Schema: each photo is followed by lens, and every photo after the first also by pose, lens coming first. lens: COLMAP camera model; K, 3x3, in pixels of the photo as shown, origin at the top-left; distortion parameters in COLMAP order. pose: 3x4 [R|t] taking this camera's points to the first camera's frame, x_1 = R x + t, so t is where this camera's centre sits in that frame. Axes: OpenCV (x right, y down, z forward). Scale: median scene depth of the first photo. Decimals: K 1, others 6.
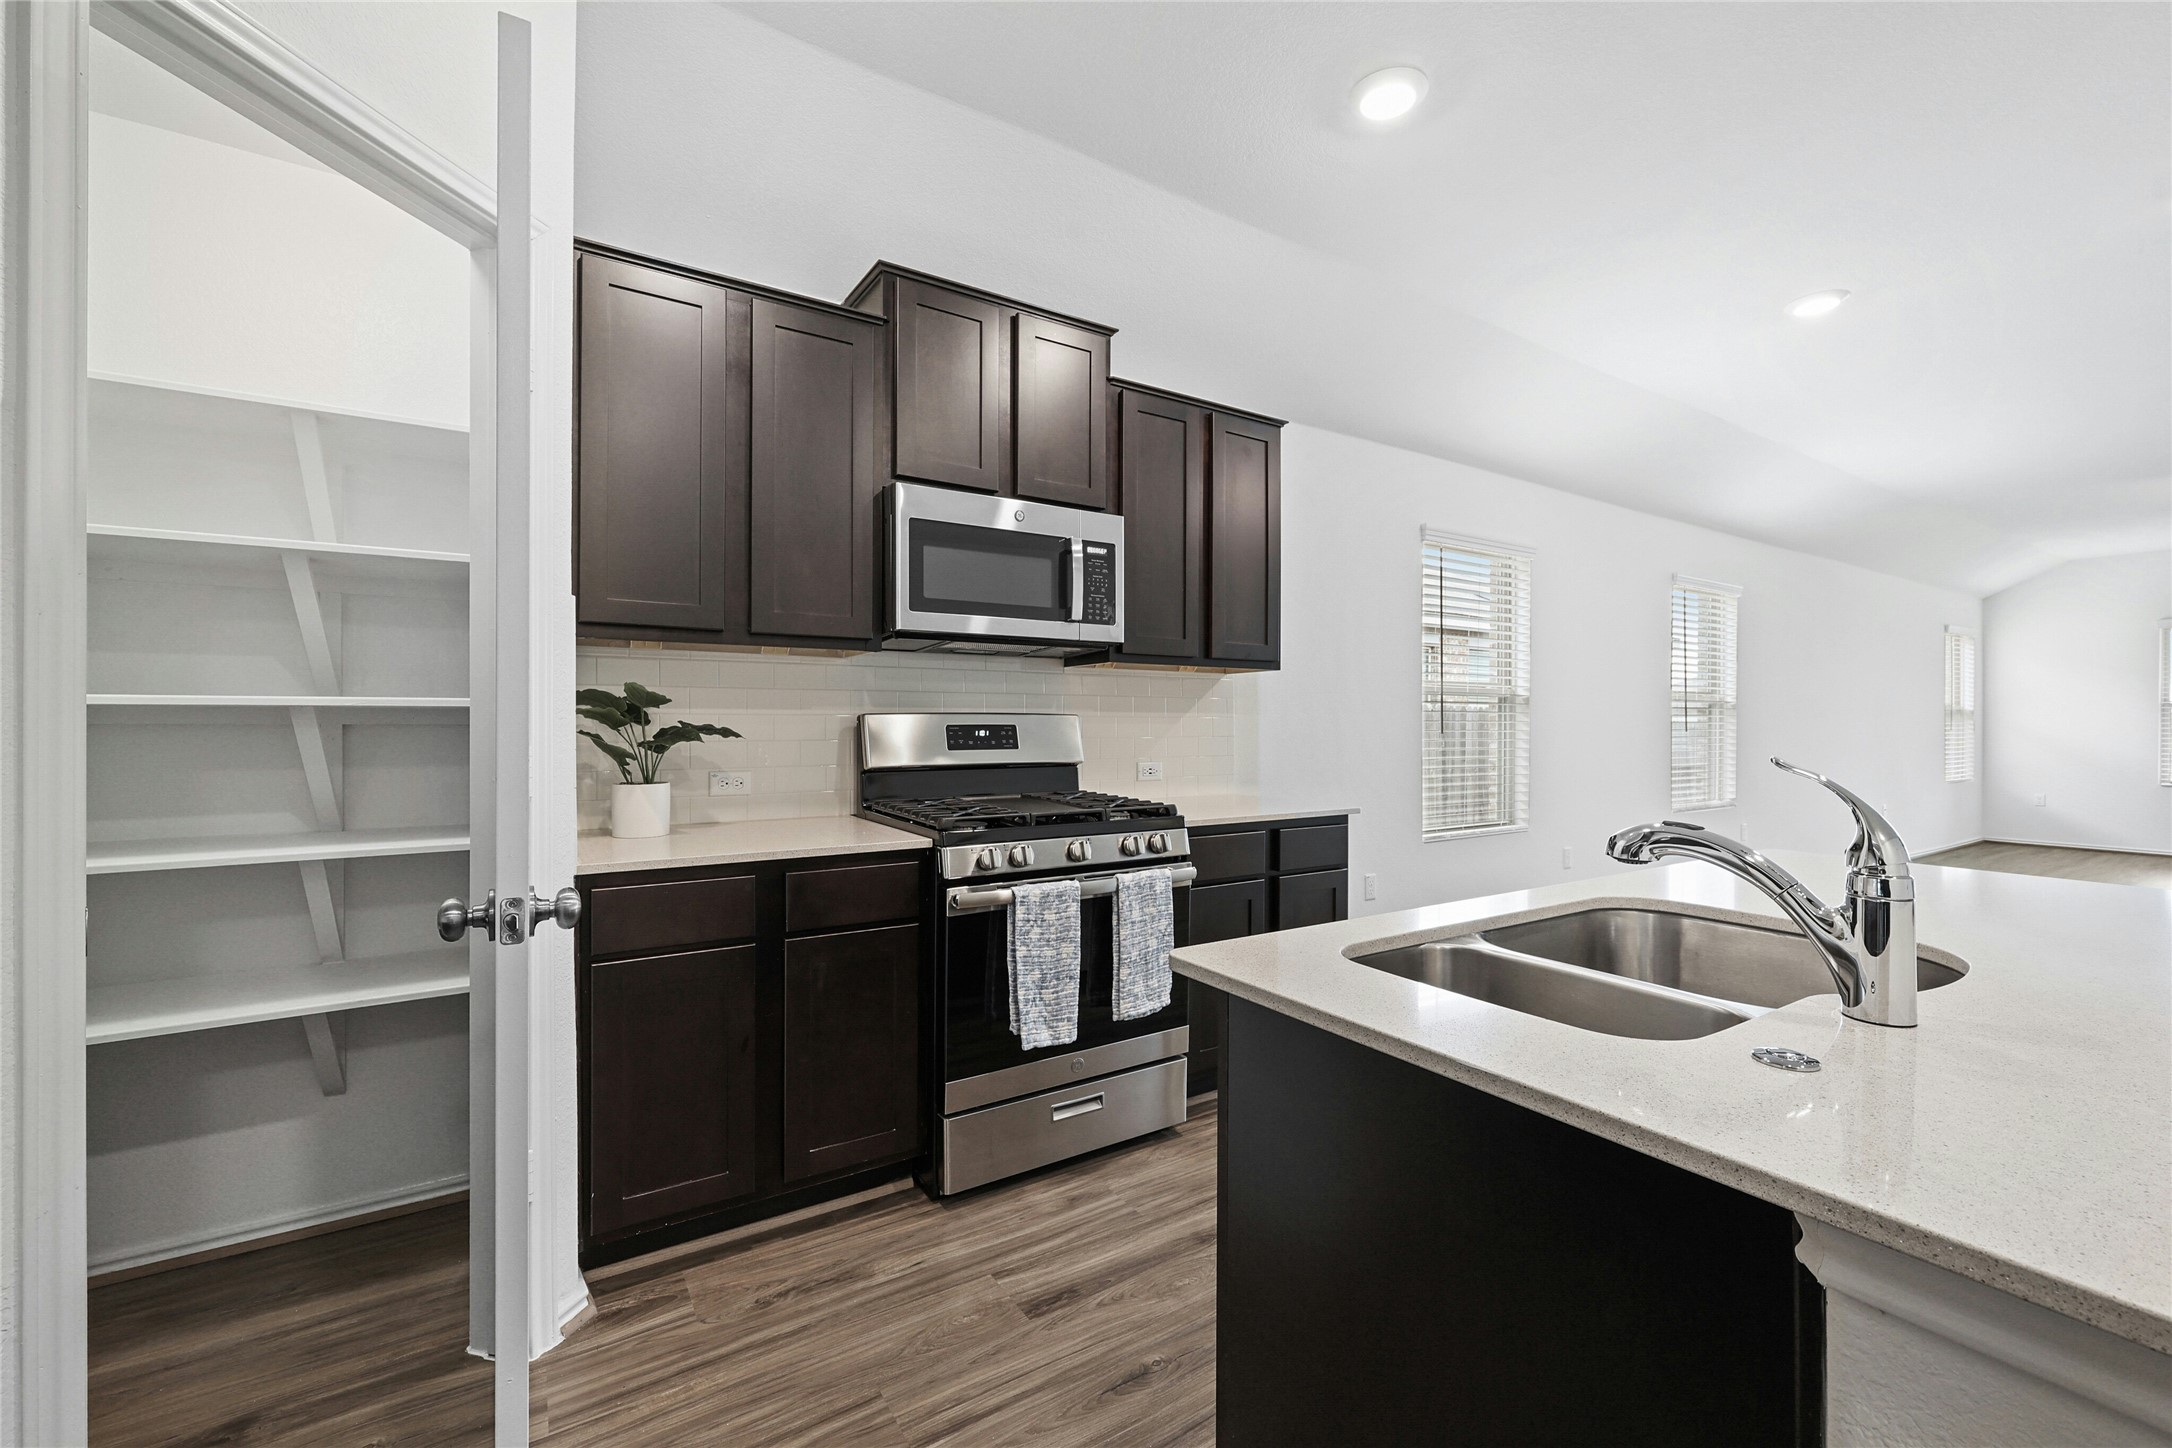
lens RADIAL K [[878.3, 0, 1086.0], [0, 878.3, 724.0], [0, 0, 1]] dist [-0.001648, -0.000074]
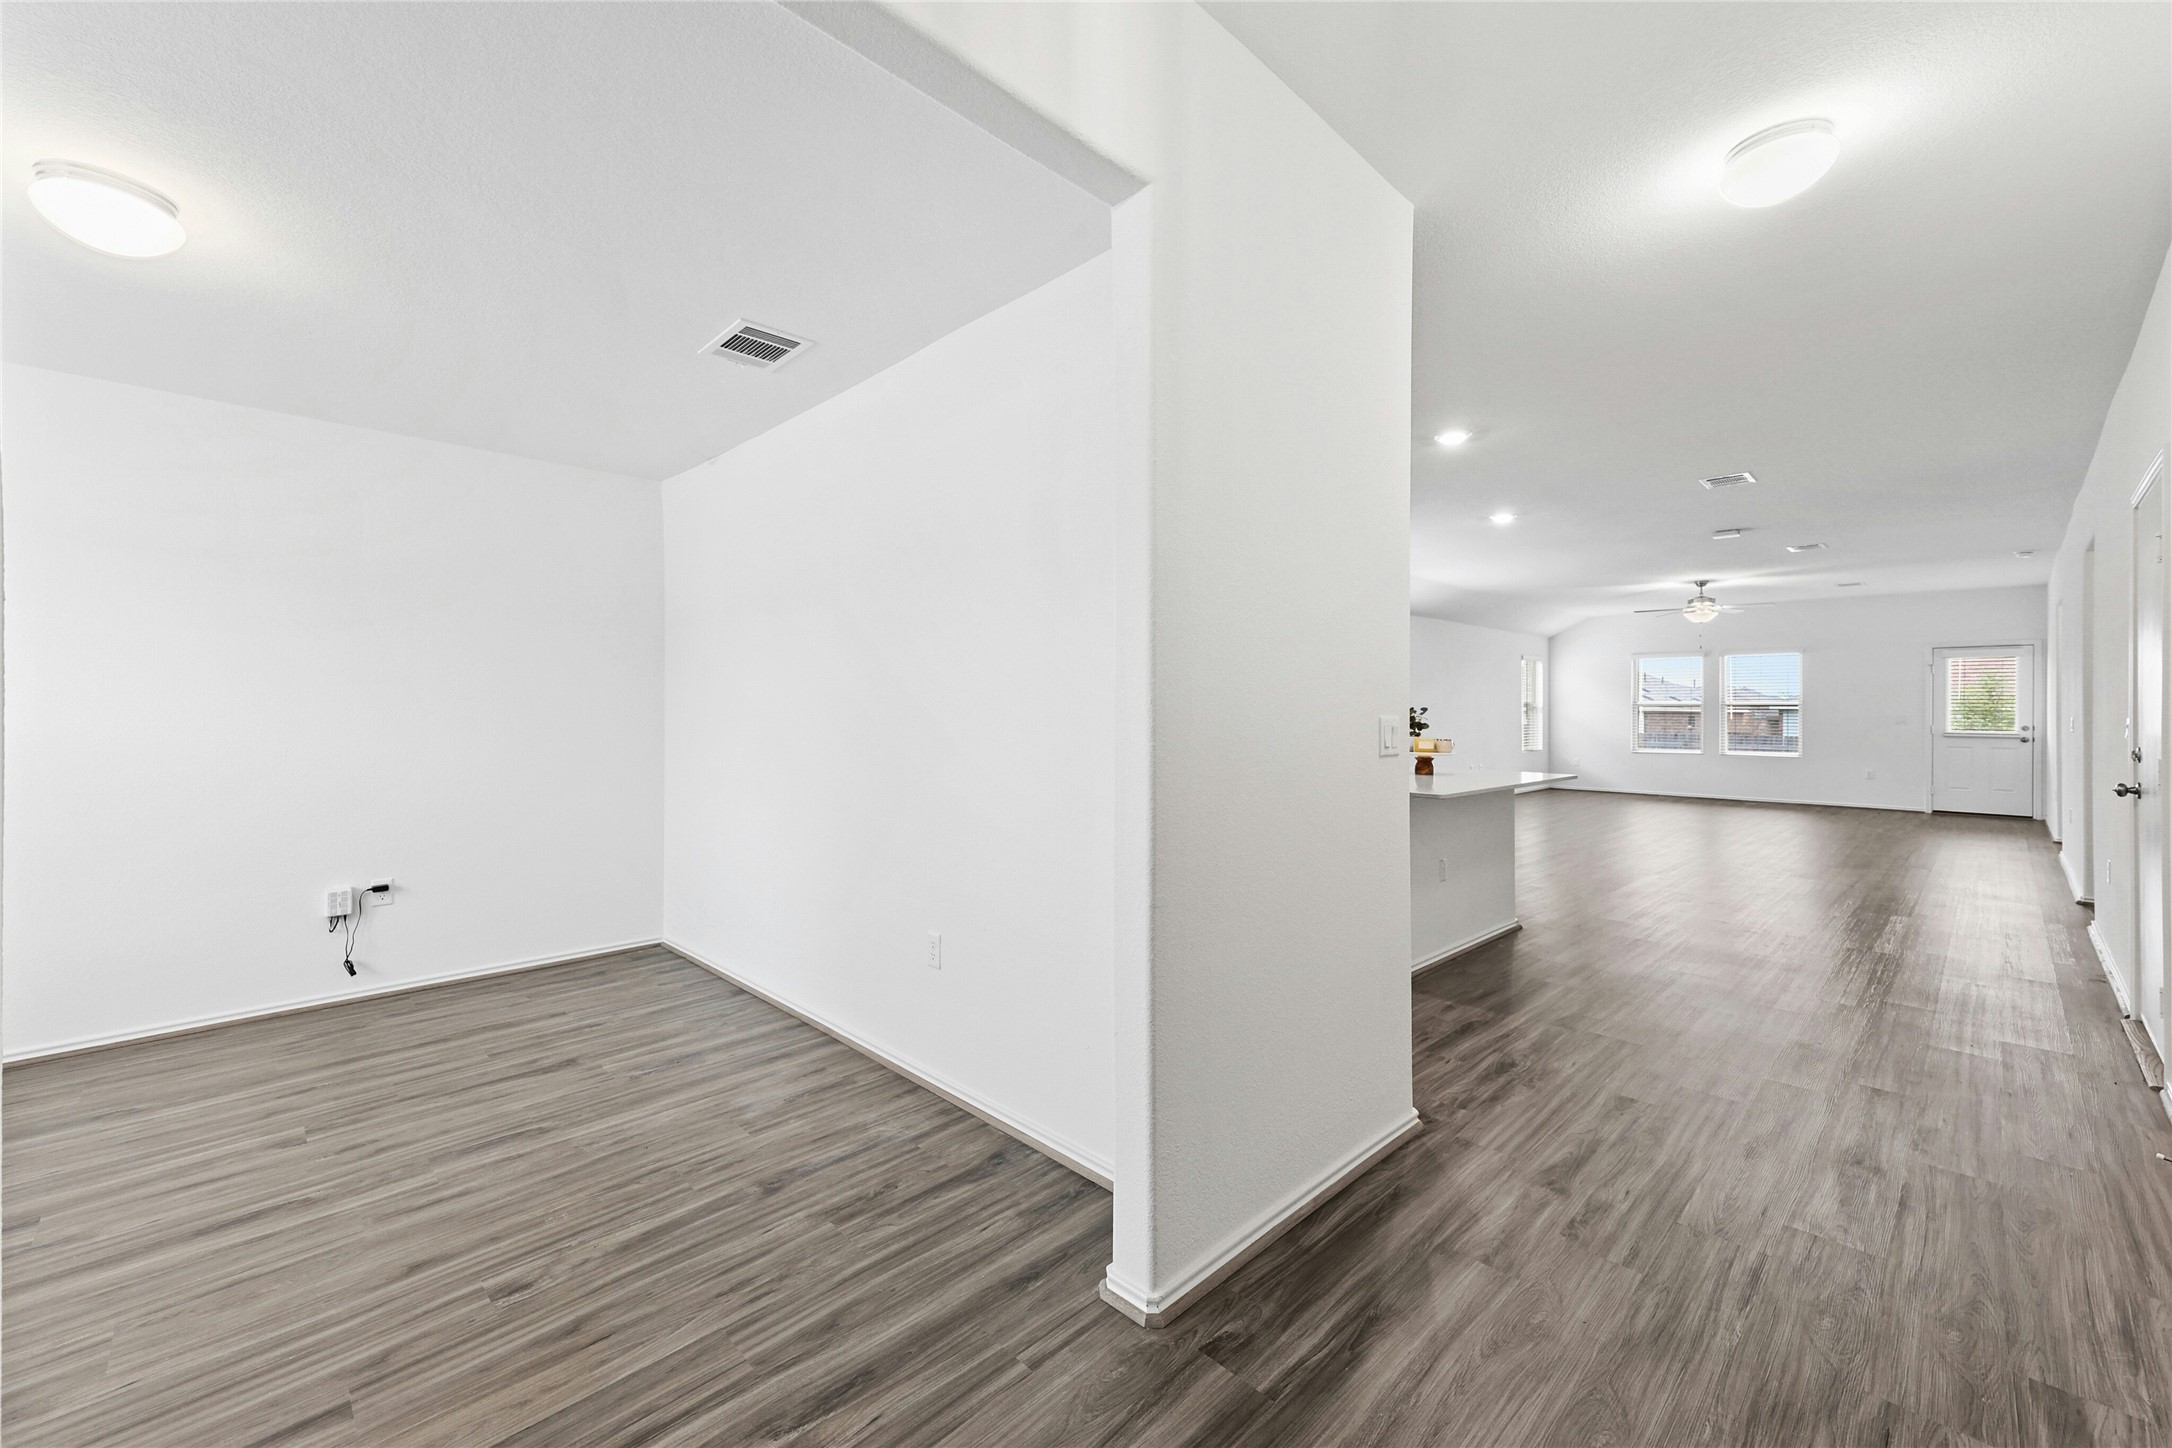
lens RADIAL K [[860.6, 0, 1058.0], [0, 860.6, 710.5], [0, 0, 1]] dist [0.024774, -0.000207]
pose [[0.982001, -0.002819, 0.188854, -0.591601], [0.003857, 0.999979, -0.005130, -0.019146], [-0.188835, 0.005766, 0.981992, -1.449168]]
